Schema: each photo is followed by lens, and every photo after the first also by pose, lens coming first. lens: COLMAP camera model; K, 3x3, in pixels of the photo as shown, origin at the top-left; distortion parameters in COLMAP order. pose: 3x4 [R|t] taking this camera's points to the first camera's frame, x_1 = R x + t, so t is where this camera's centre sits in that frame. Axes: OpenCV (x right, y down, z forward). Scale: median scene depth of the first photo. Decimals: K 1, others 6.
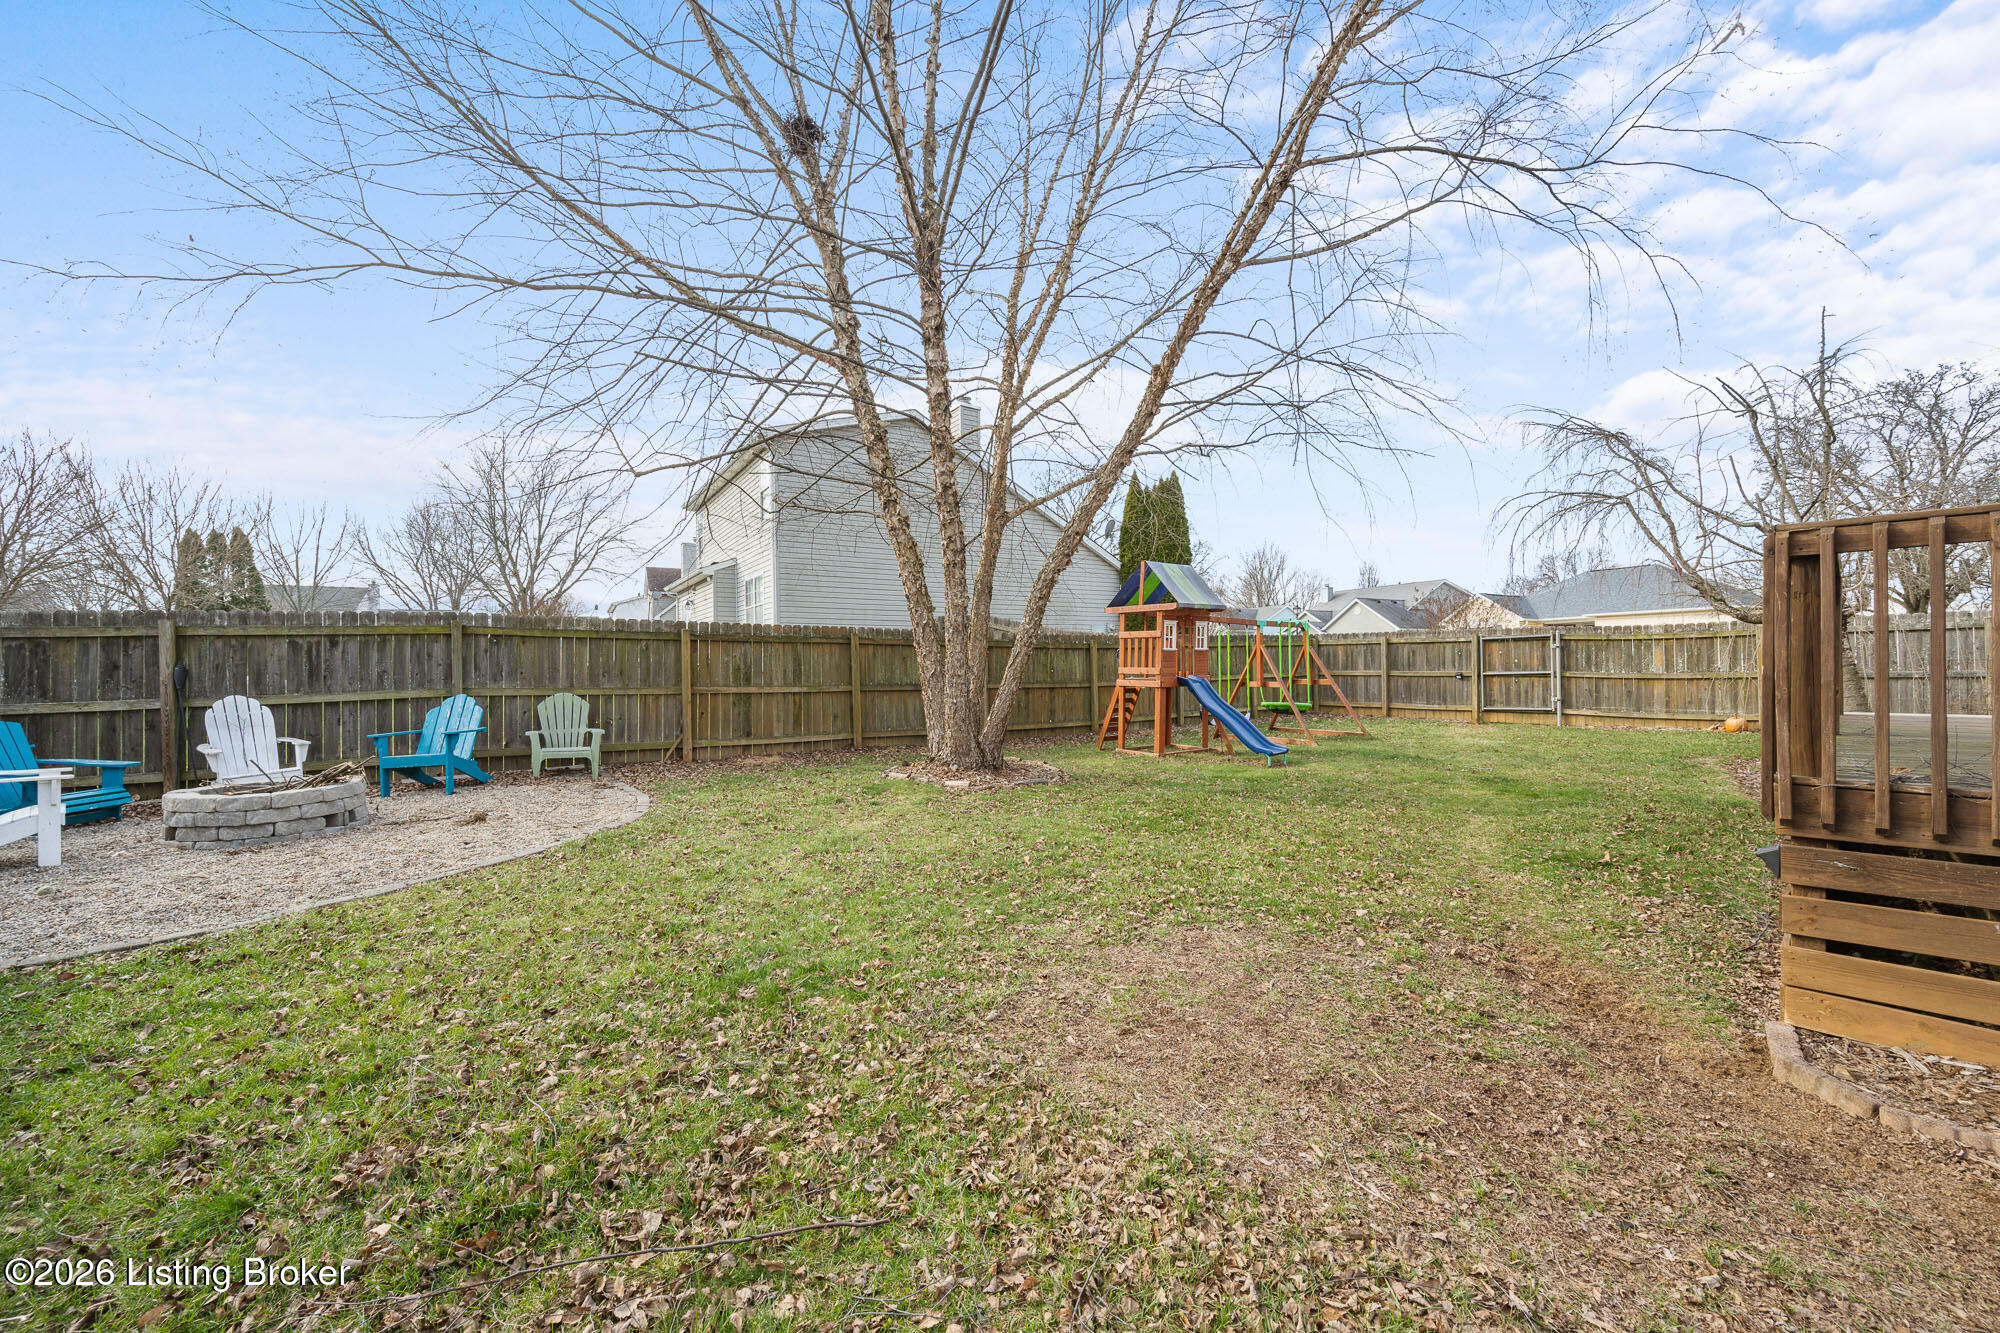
lens RADIAL K [[782.0, 0, 1005.9], [0, 782.0, 659.8], [0, 0, 1]] dist [0.000198, -0.000097]
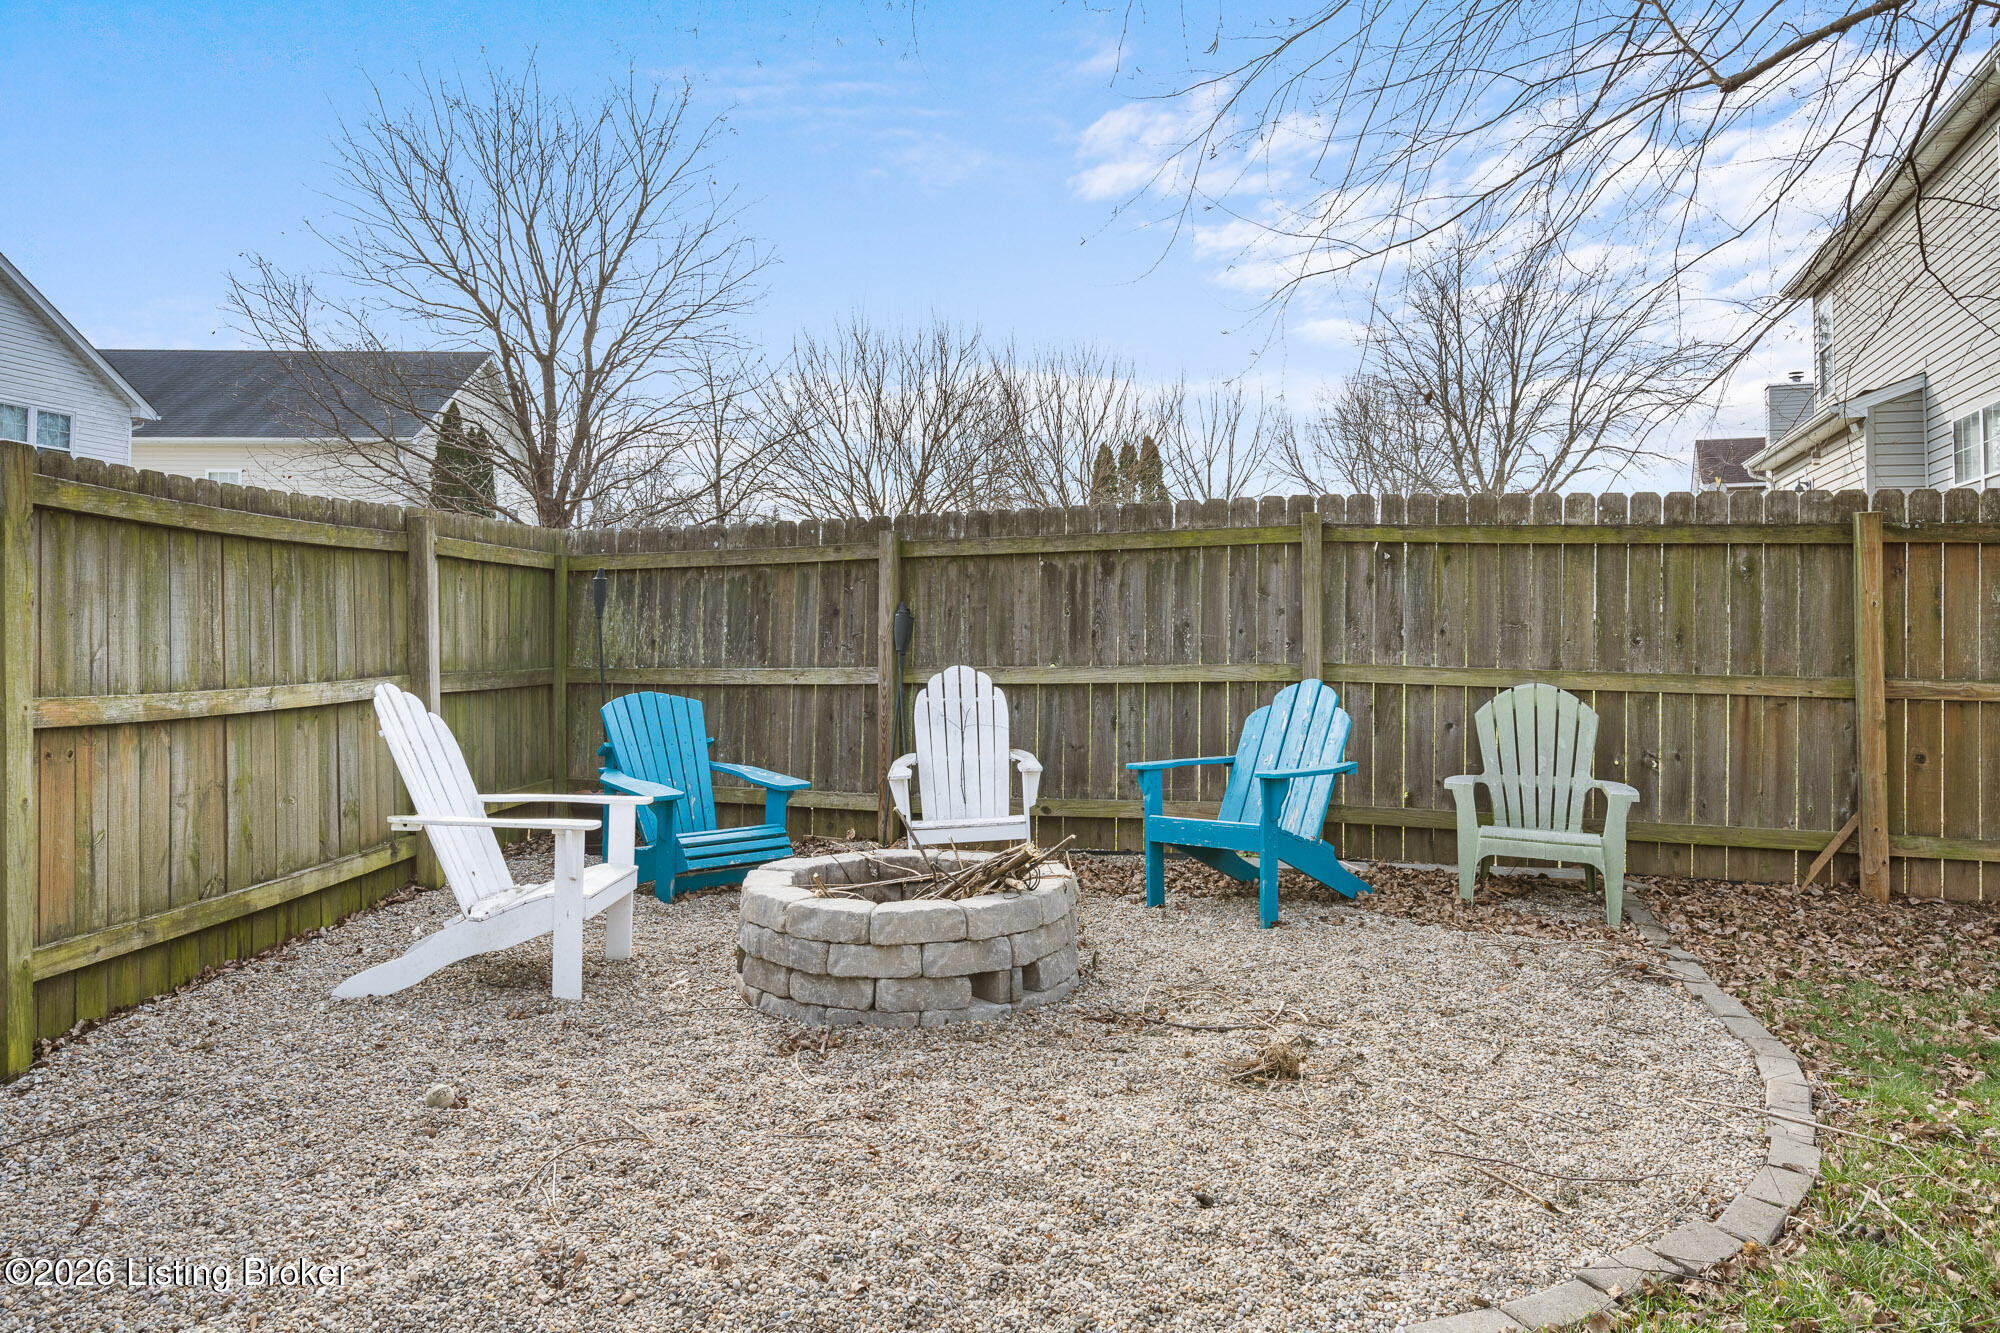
lens RADIAL K [[1284.2, 0, 1003.1], [0, 1284.2, 614.6], [0, 0, 1]] dist [-0.005541, -0.001201]
pose [[0.605209, 0.004091, -0.796056, -0.221302], [-0.002979, 0.999991, 0.002874, 0.006438], [0.796061, 0.000632, 0.605216, 0.409882]]
